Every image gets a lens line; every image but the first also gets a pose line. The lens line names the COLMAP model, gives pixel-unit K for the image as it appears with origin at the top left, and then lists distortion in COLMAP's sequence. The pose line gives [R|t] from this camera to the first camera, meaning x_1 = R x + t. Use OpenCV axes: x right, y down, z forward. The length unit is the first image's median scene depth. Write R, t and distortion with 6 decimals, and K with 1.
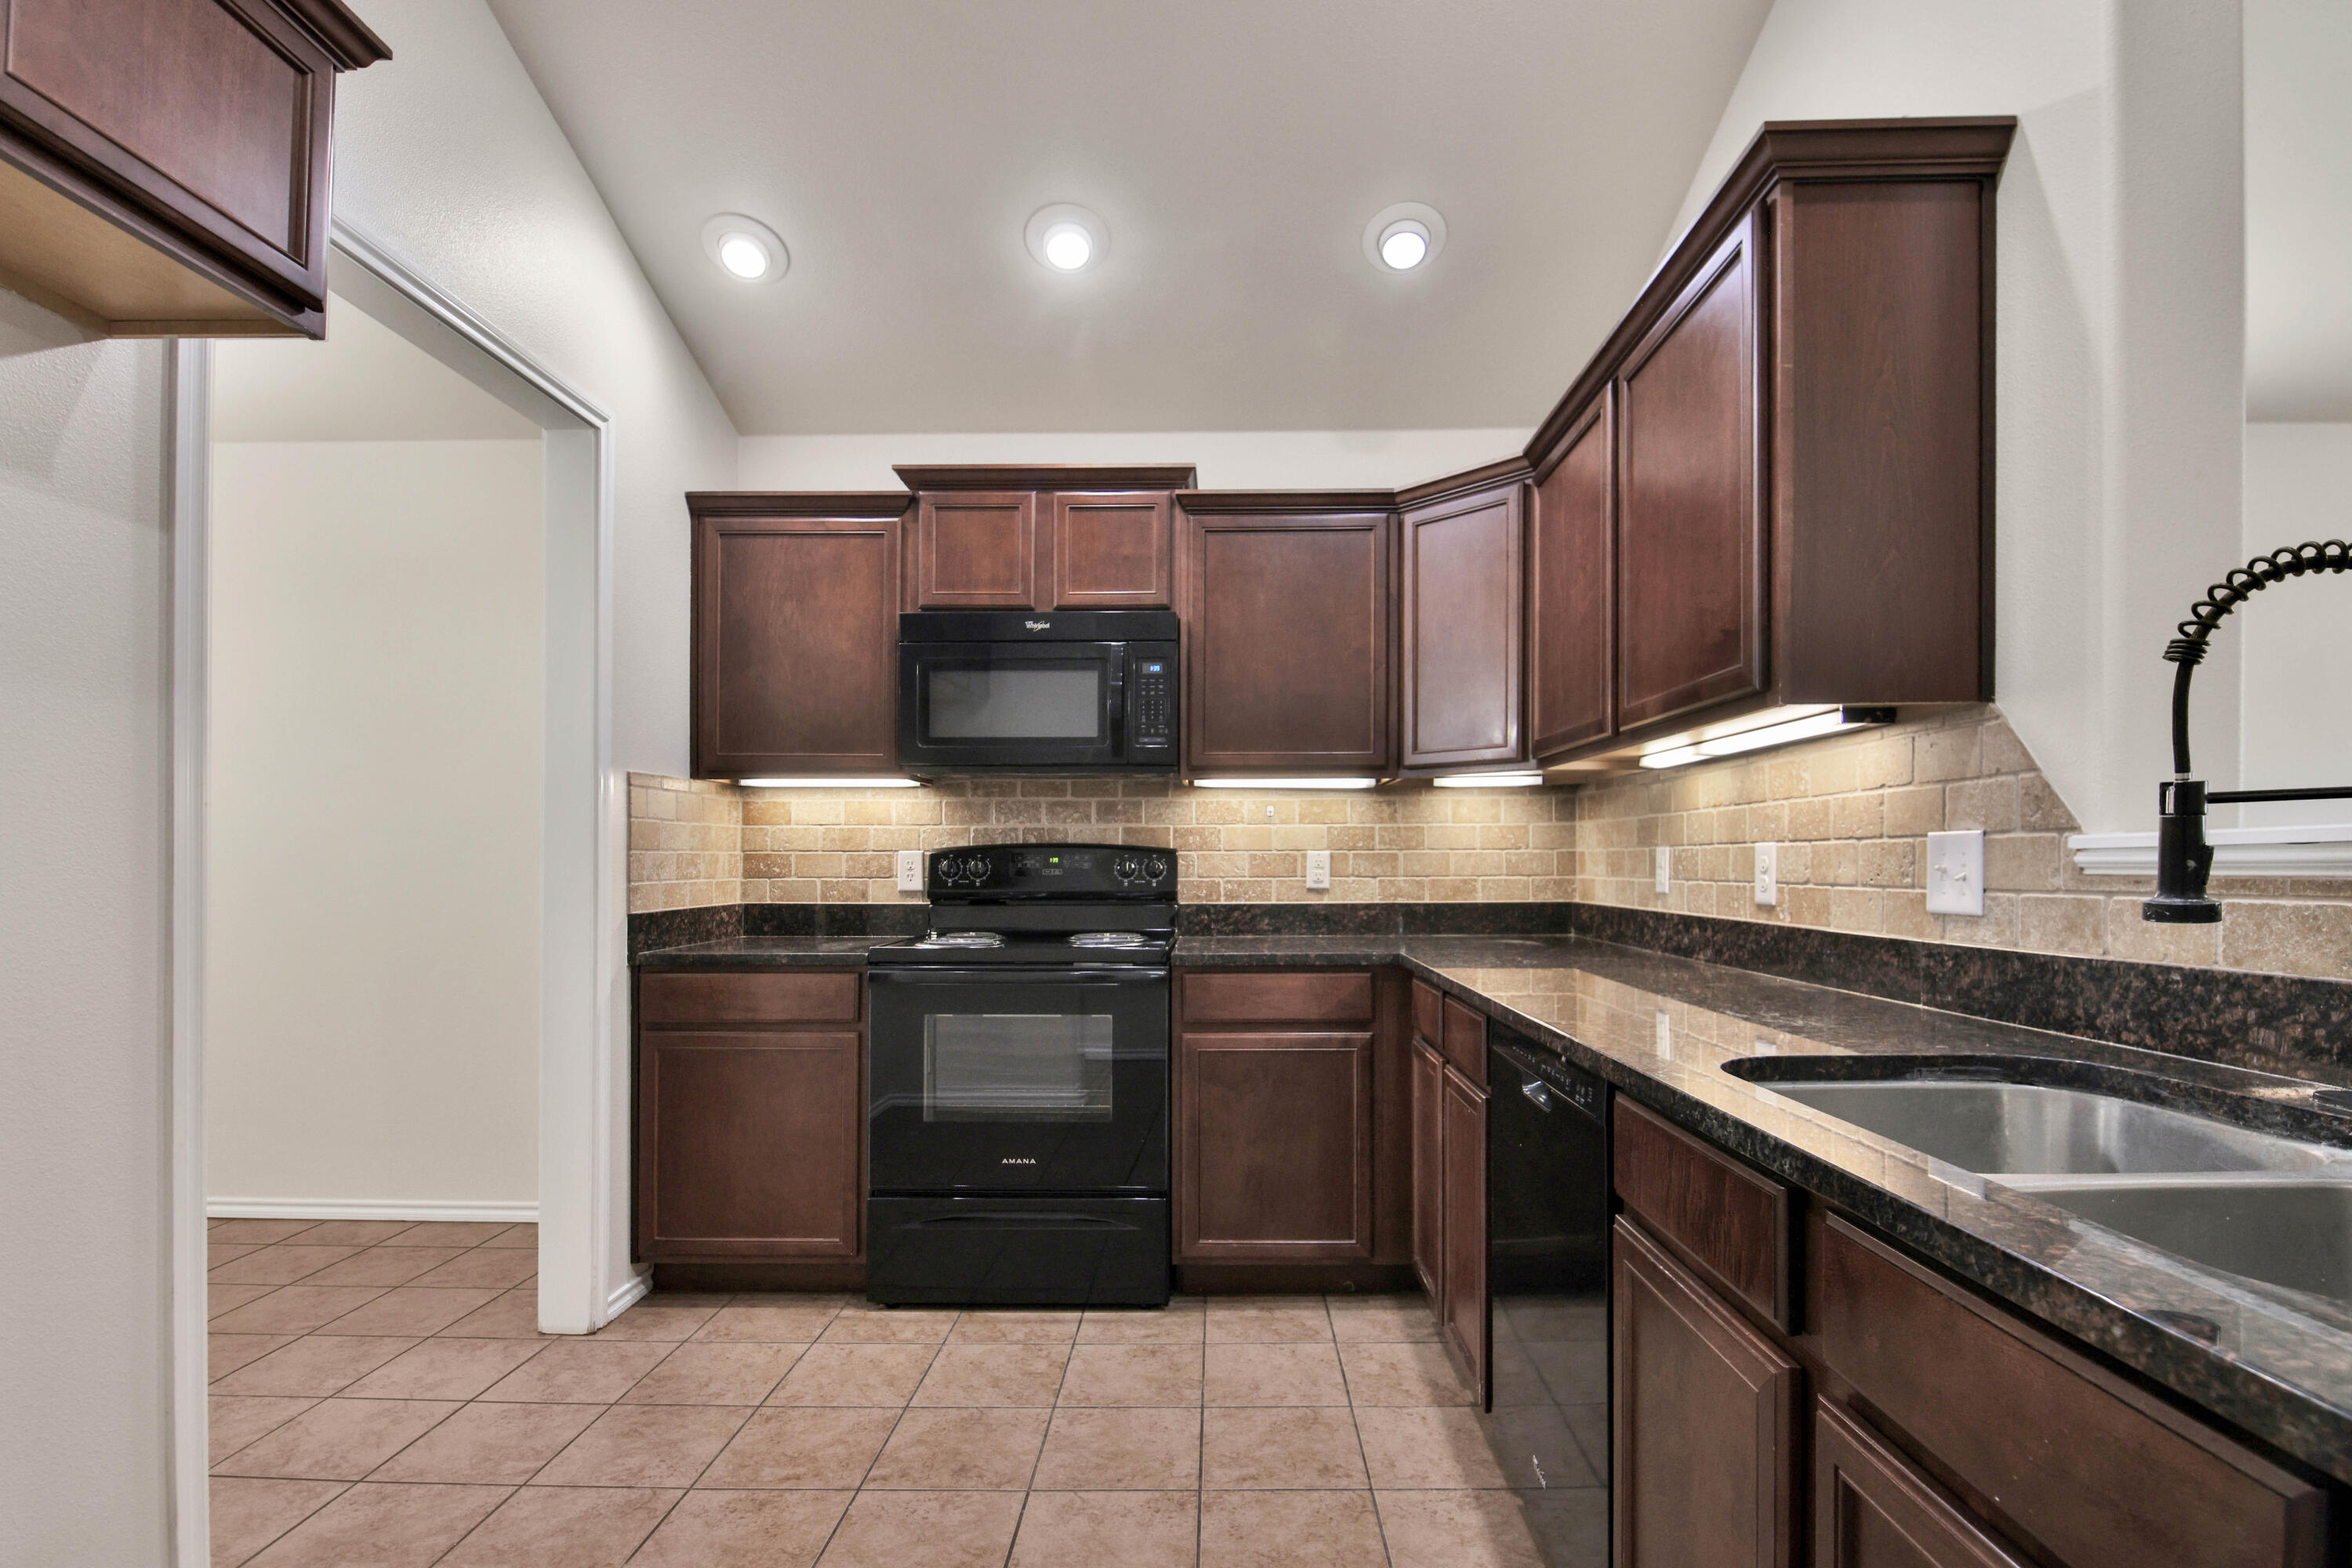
lens RADIAL K [[1129.6, 0, 1213.4], [0, 1129.6, 859.4], [0, 0, 1]] dist [0.003974, -0.008639]
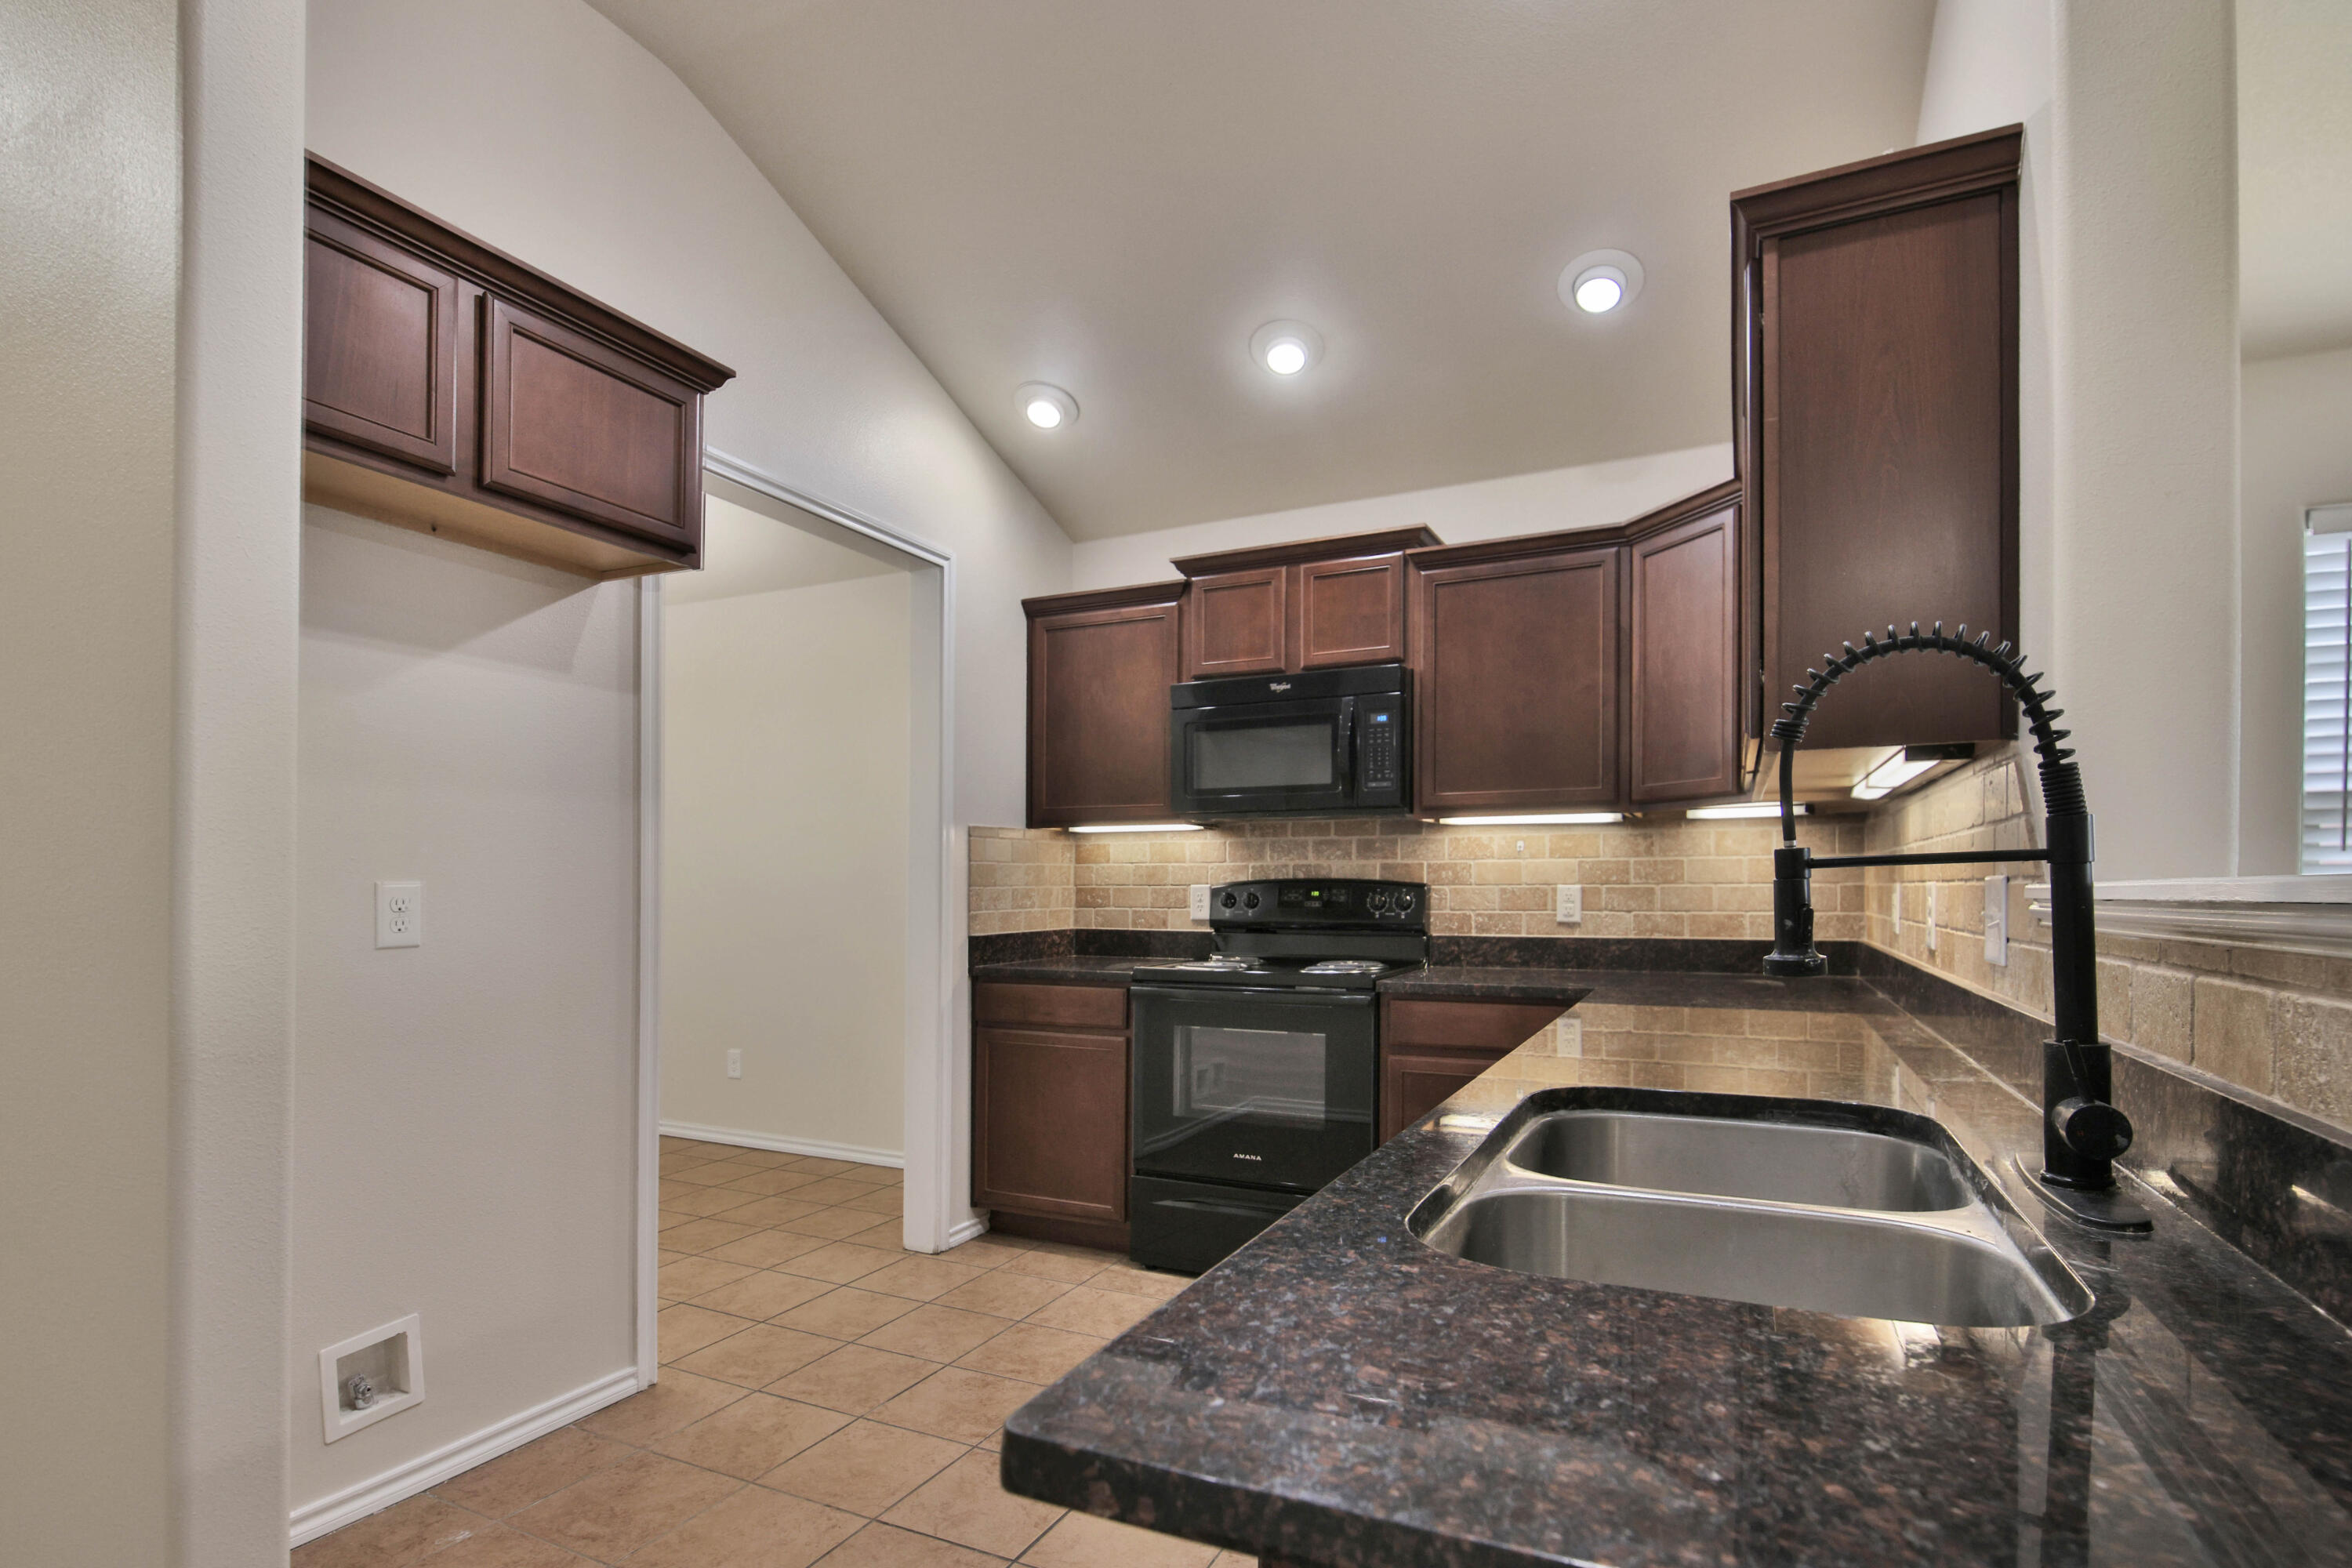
lens RADIAL K [[1129.6, 0, 1171.5], [0, 1129.6, 881.9], [0, 0, 1]] dist [0.003974, -0.008639]
pose [[0.908967, -0.002154, -0.416862, 0.232943], [0.001371, 0.999997, -0.002179, -0.010609], [0.416865, 0.001409, 0.908967, -0.077905]]
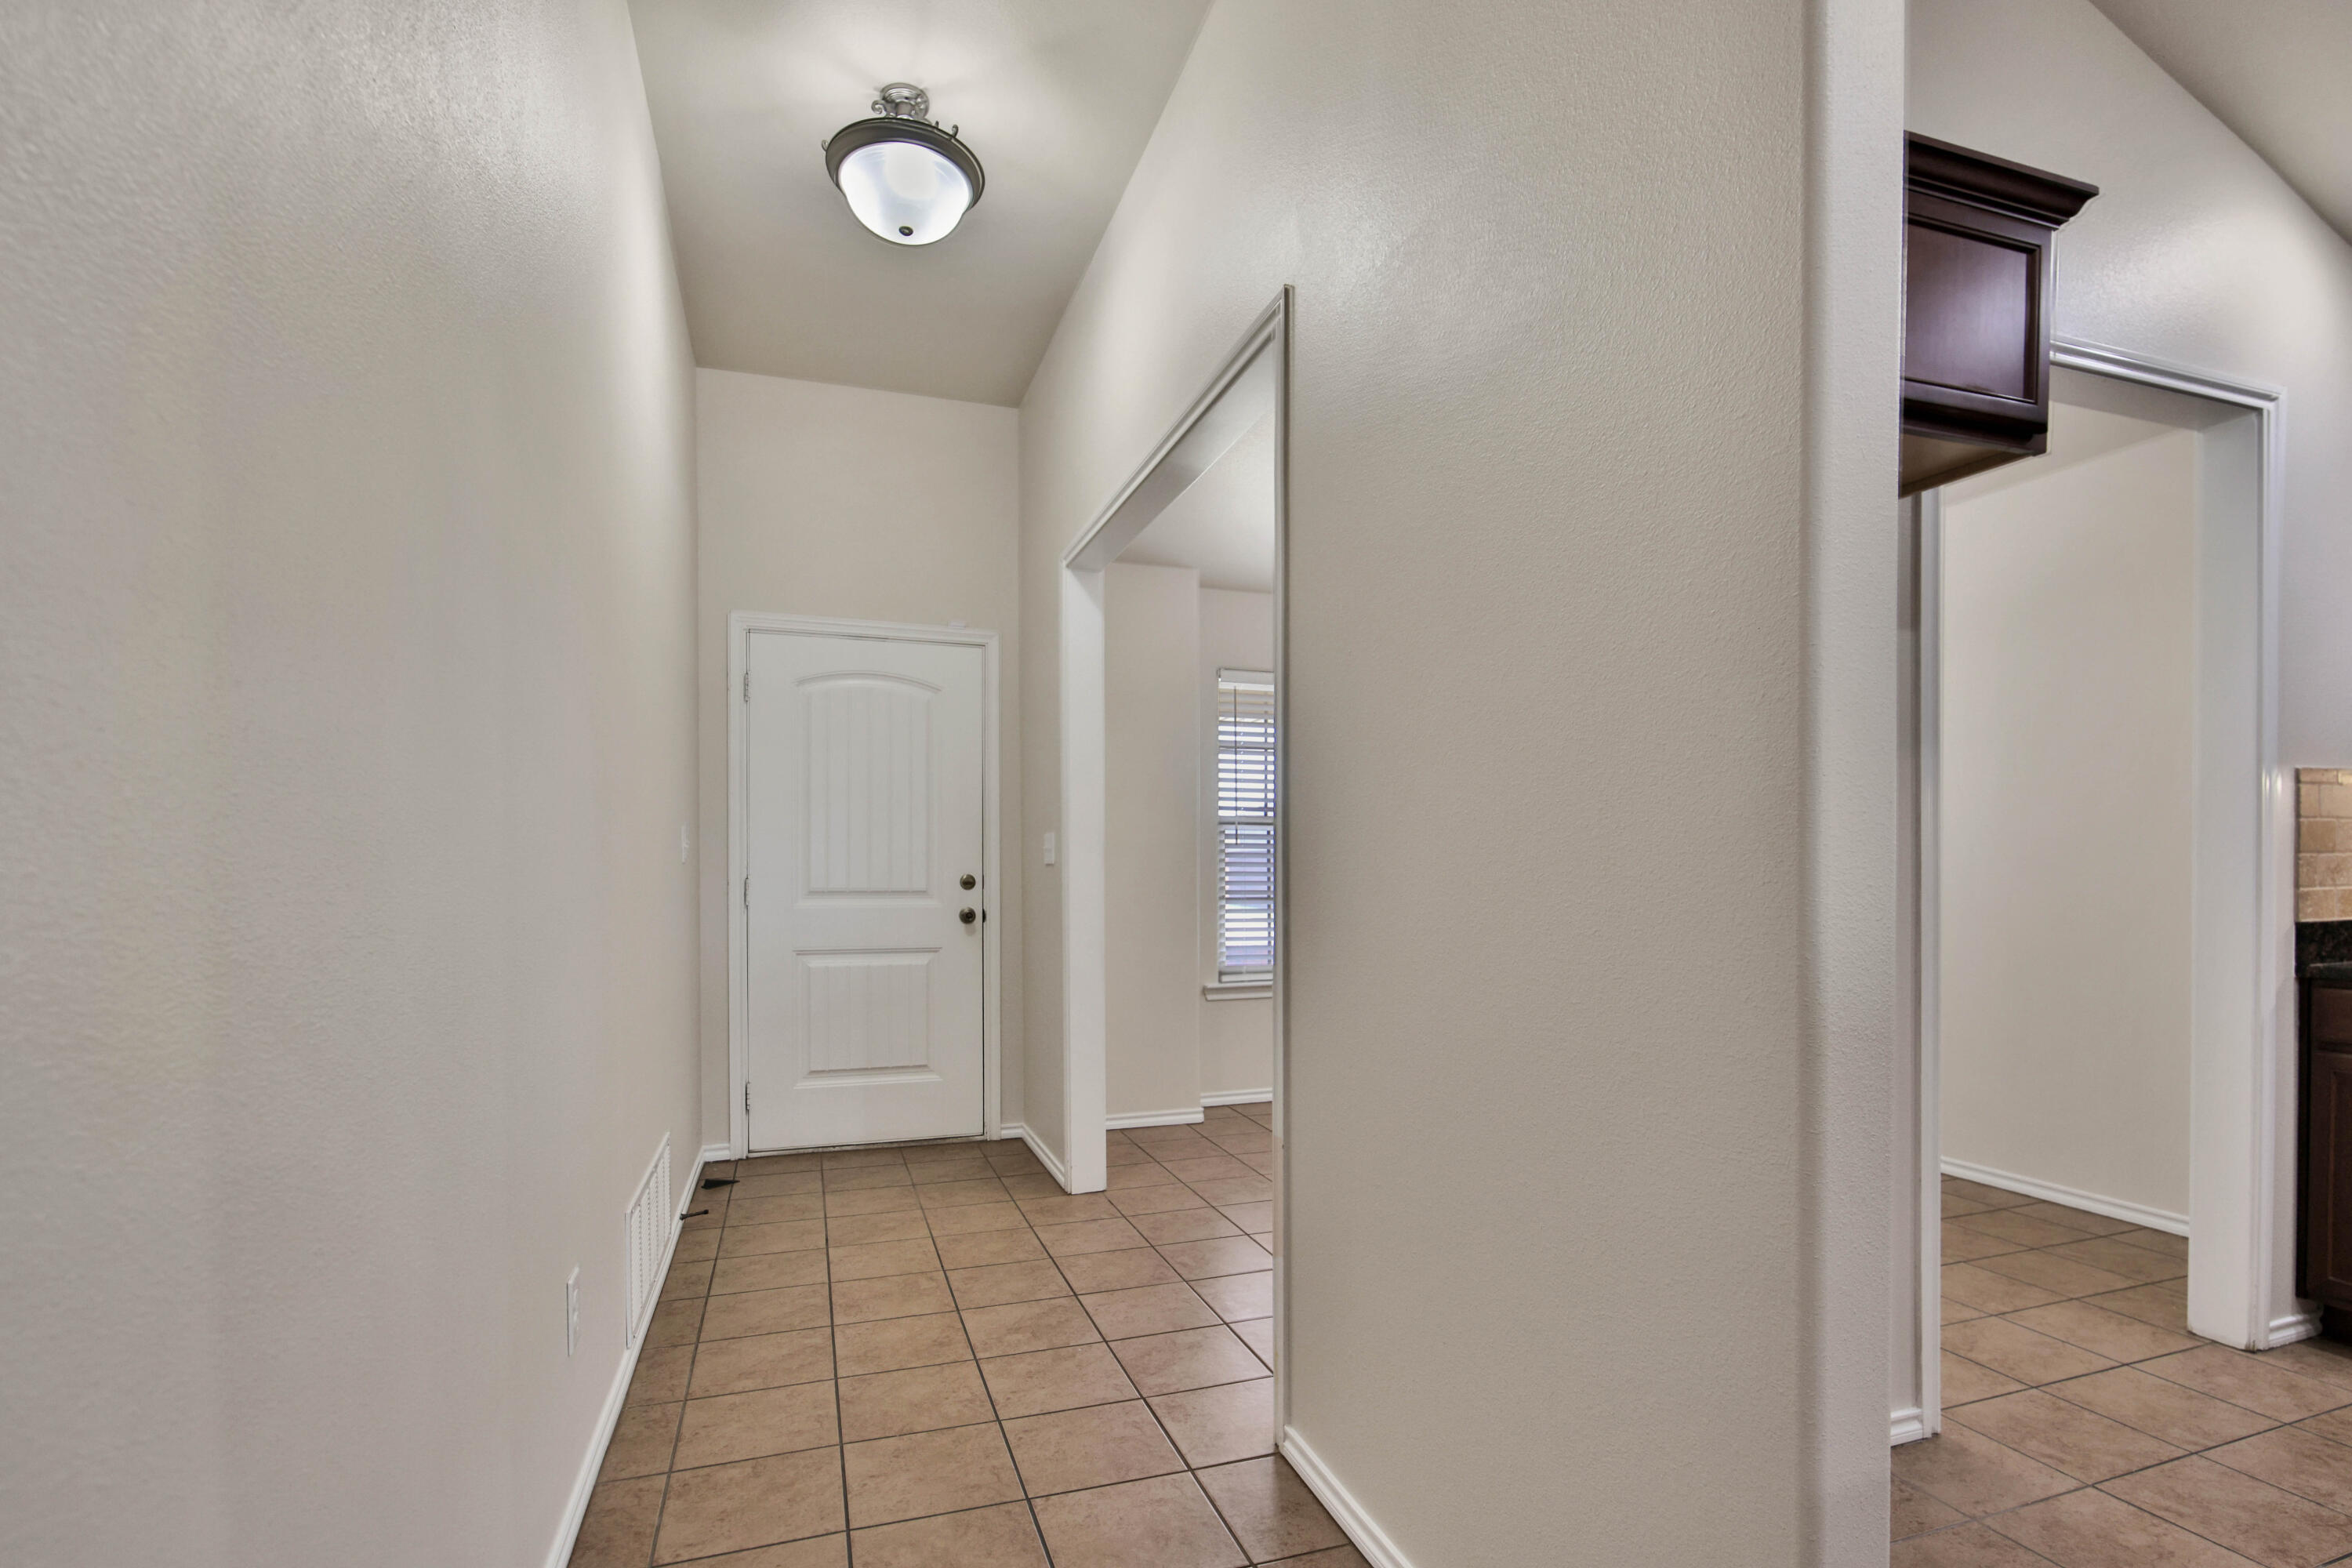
lens RADIAL K [[1129.6, 0, 1208.0], [0, 1129.6, 898.6], [0, 0, 1]] dist [0.003974, -0.008639]
pose [[0.352079, 0.014541, -0.935857, 0.031456], [0.014164, 0.999682, 0.020861, -0.002930], [0.935863, -0.020601, 0.351761, -0.160338]]
